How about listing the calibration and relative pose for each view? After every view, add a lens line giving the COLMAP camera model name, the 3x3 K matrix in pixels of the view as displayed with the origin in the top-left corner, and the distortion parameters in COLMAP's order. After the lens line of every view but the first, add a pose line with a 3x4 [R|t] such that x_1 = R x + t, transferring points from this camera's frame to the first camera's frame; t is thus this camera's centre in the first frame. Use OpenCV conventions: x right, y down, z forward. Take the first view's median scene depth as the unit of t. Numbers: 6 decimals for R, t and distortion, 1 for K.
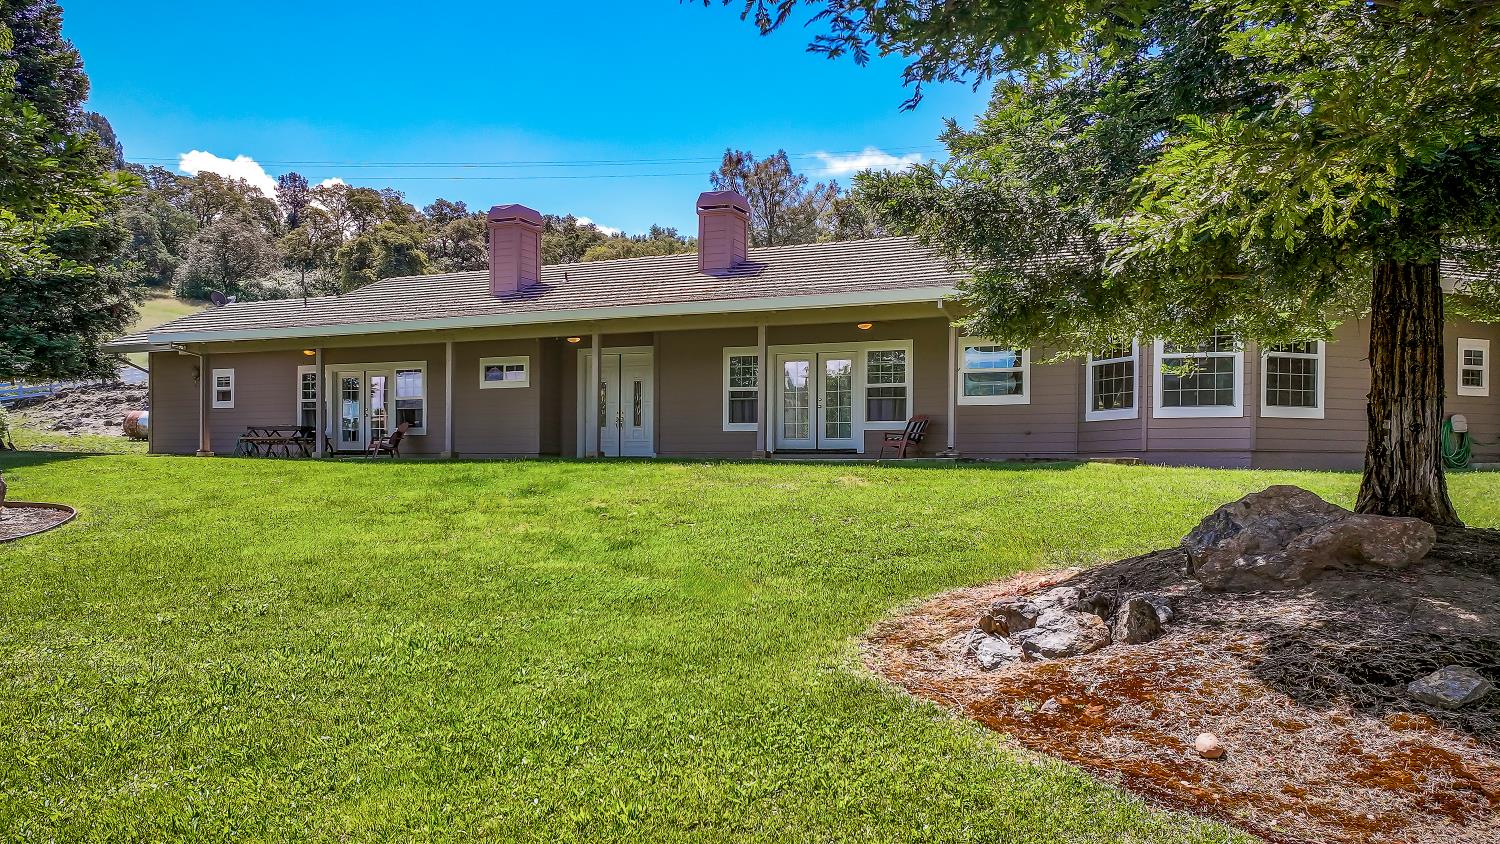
lens RADIAL K [[1085.4, 0, 757.4], [0, 1085.4, 416.1], [0, 0, 1]] dist [0.002640, 0.005047]
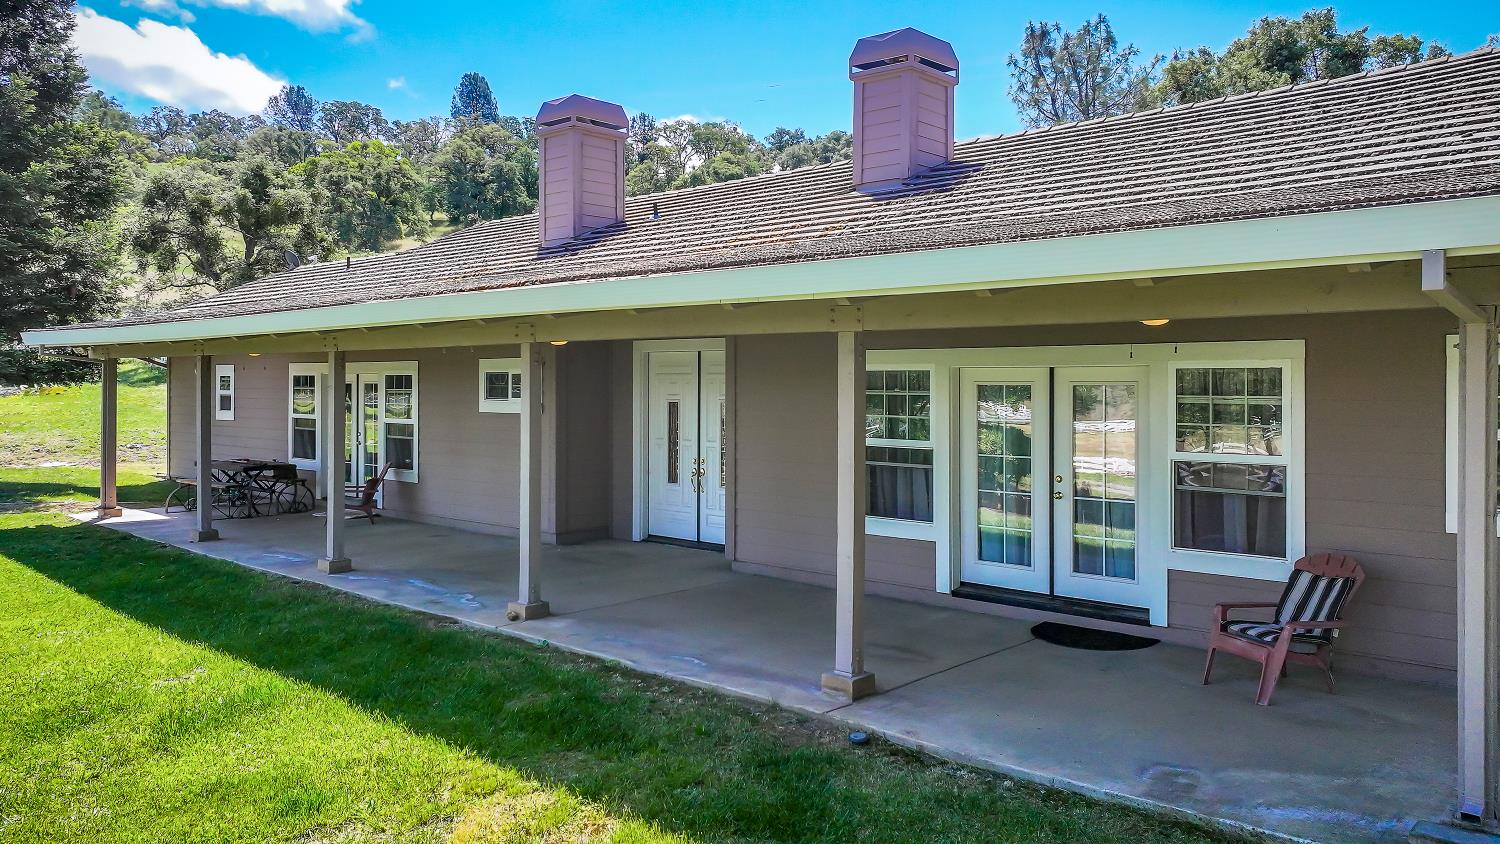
lens RADIAL K [[1052.3, 0, 749.5], [0, 1052.3, 368.1], [0, 0, 1]] dist [0.003660, 0.000928]
pose [[0.943588, -0.004451, -0.331093, 0.032658], [0.016077, 0.999346, 0.032386, -0.029956], [0.330732, -0.035882, 0.943042, 0.235967]]
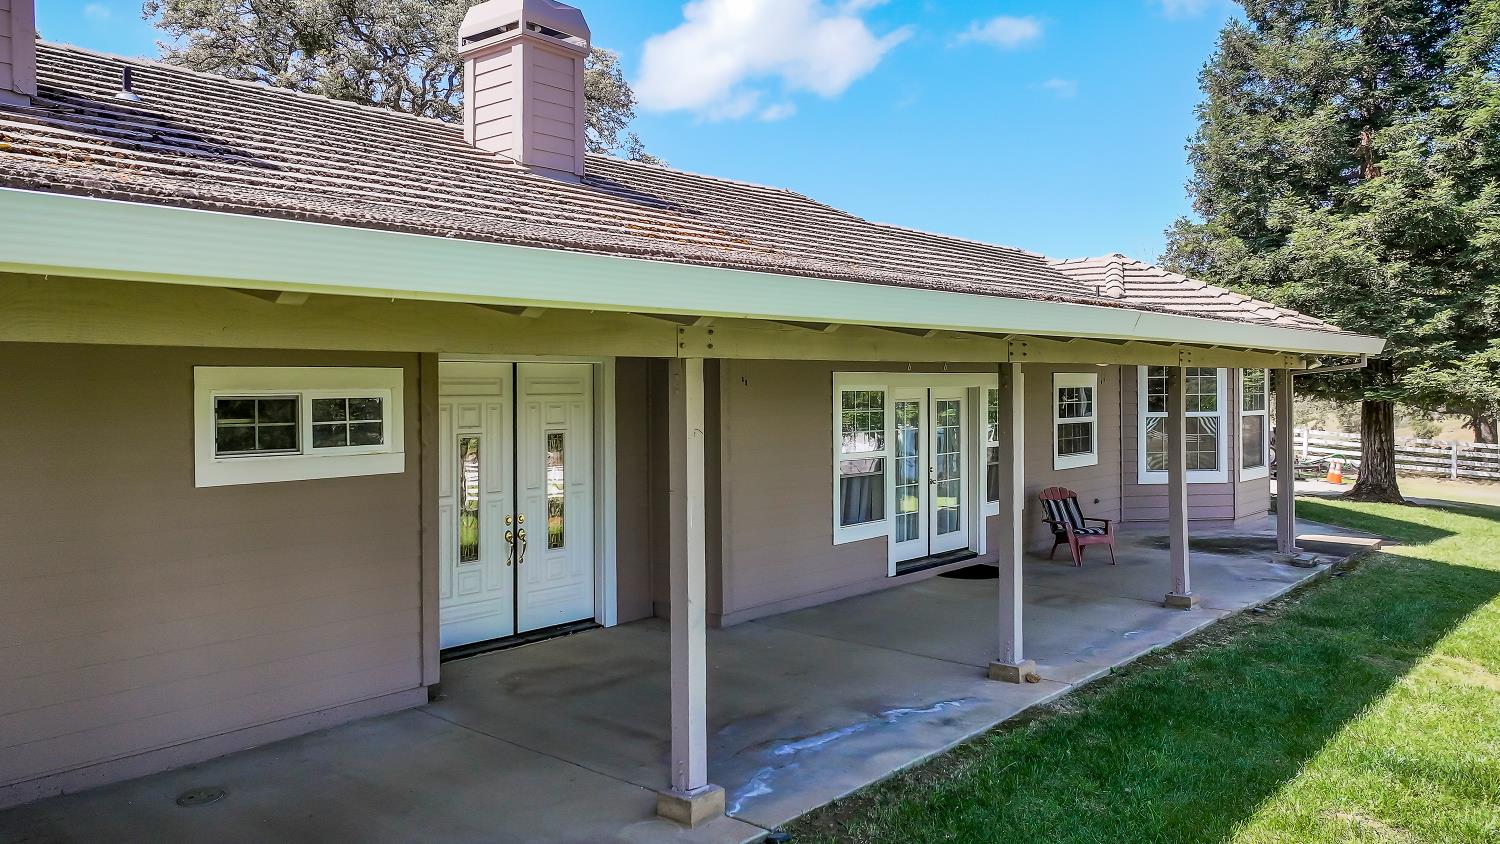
lens RADIAL K [[1103.9, 0, 750.0], [0, 1103.9, 422.0], [0, 0, 1]] dist [0.007740, -0.001607]
pose [[0.342941, -0.027748, 0.938947, -0.210852], [-0.020795, 0.999094, 0.037121, -0.024420], [-0.939127, -0.032256, 0.342053, 0.363495]]
